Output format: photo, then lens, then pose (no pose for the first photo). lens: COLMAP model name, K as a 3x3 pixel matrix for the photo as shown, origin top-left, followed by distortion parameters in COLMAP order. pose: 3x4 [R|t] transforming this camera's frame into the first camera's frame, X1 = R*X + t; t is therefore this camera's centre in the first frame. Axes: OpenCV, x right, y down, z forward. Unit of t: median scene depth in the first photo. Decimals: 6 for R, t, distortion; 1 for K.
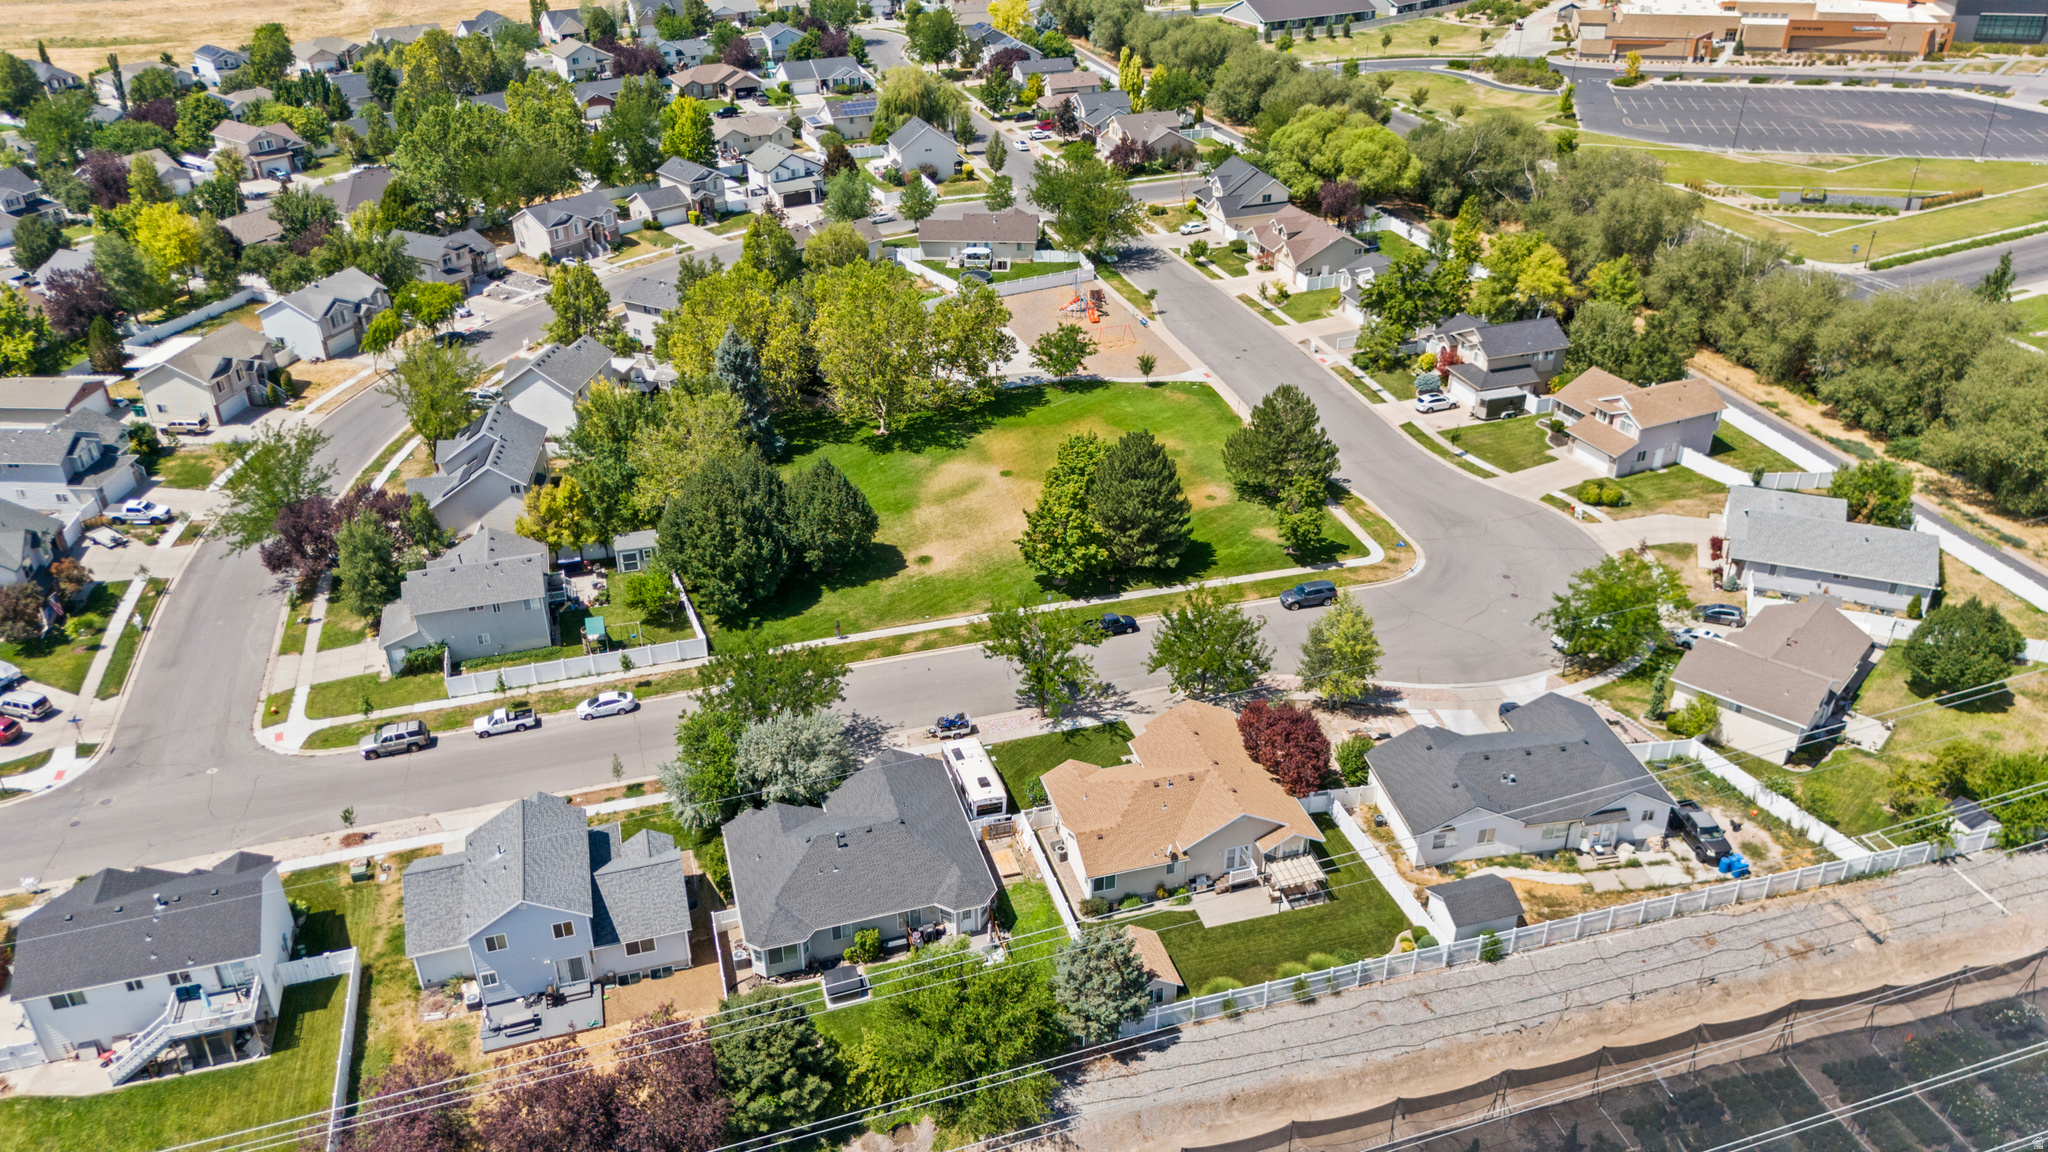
lens RADIAL K [[1494.6, 0, 1017.4], [0, 1494.6, 574.8], [0, 0, 1]] dist [0.030922, -0.023469]
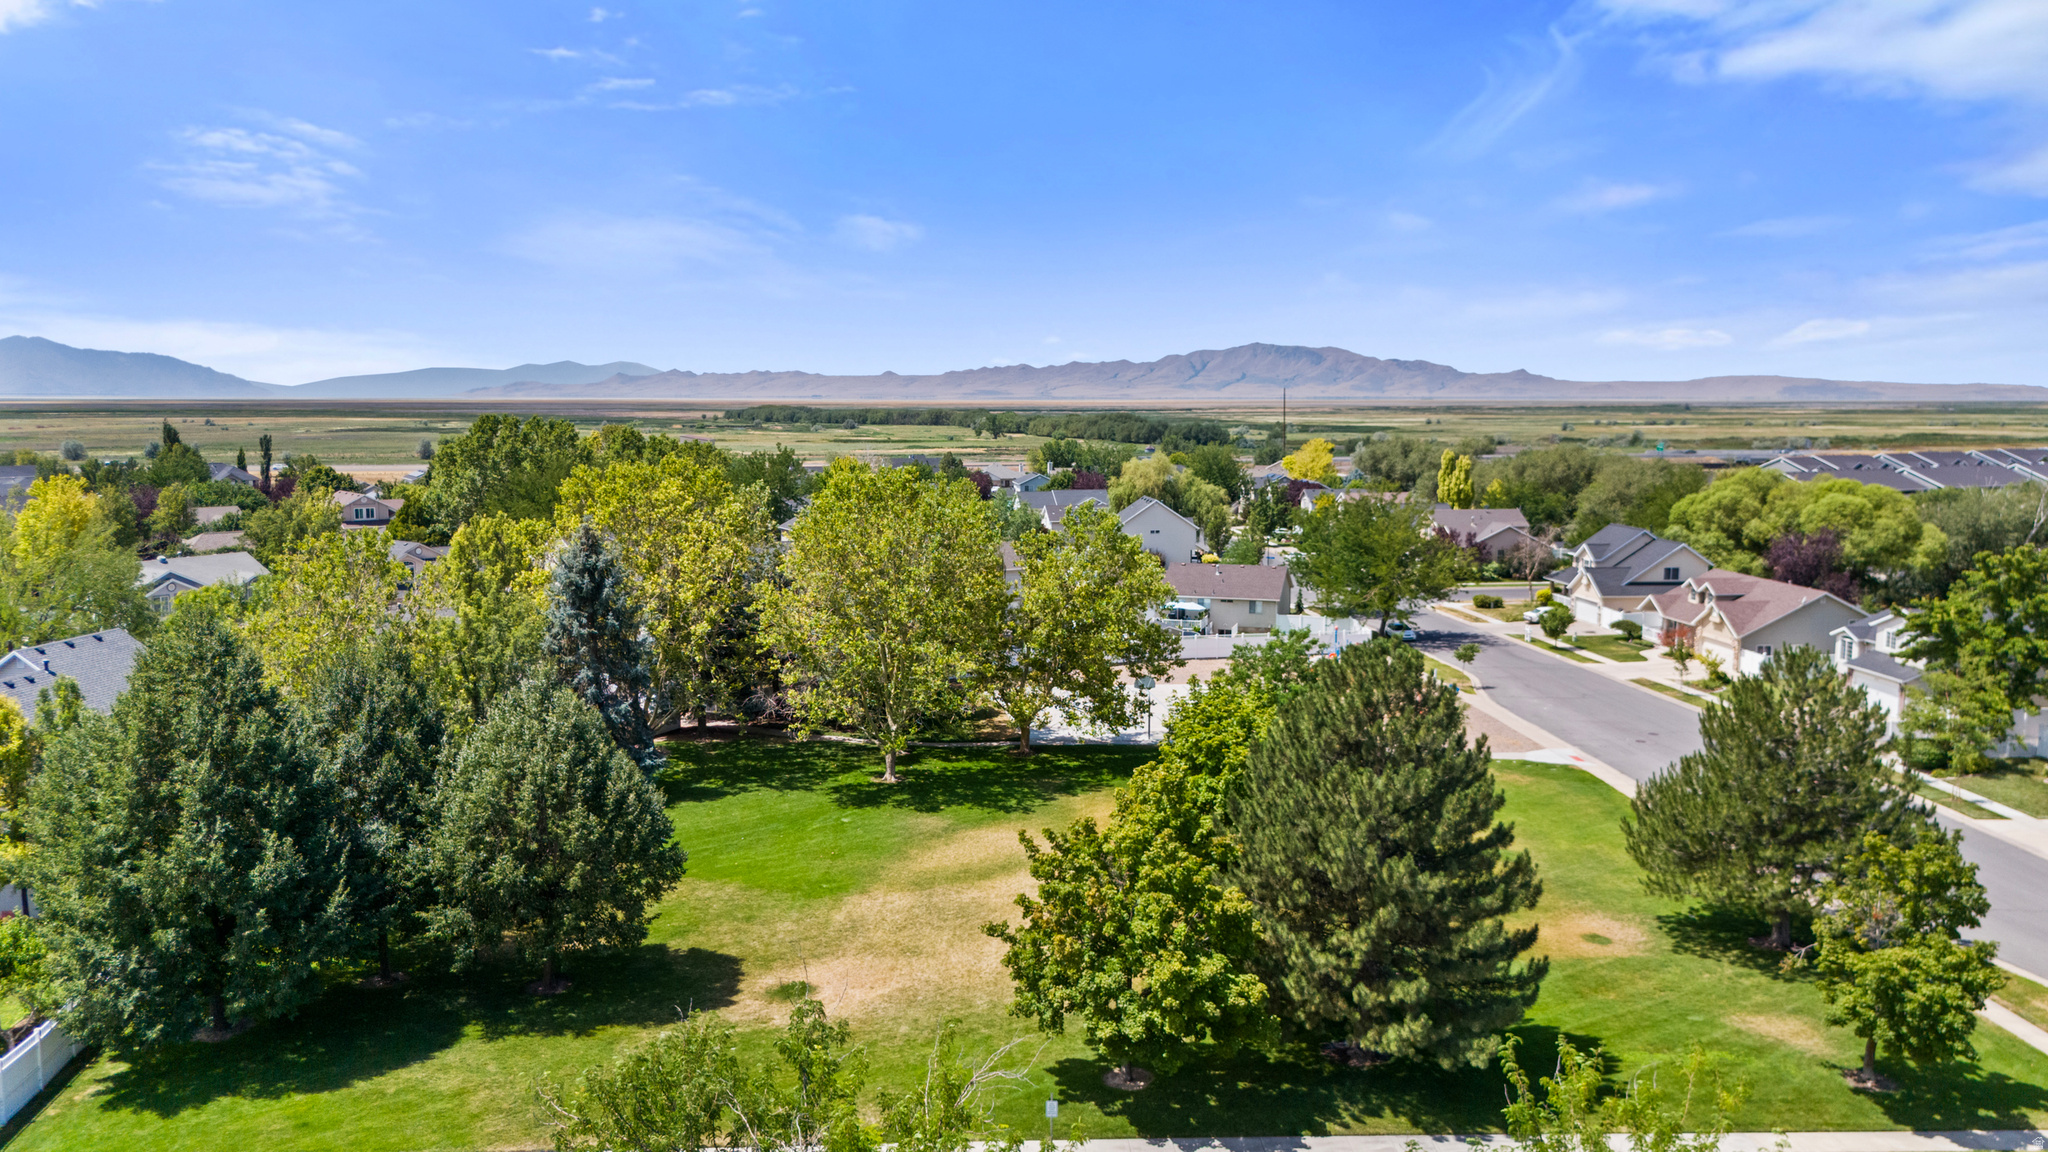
lens RADIAL K [[1494.6, 0, 1037.7], [0, 1494.6, 577.7], [0, 0, 1]] dist [0.030922, -0.023469]
pose [[0.974882, 0.036978, -0.219630, 0.061465], [-0.121522, 0.914713, -0.385399, 0.025858], [0.186647, 0.402408, 0.896231, 0.512516]]
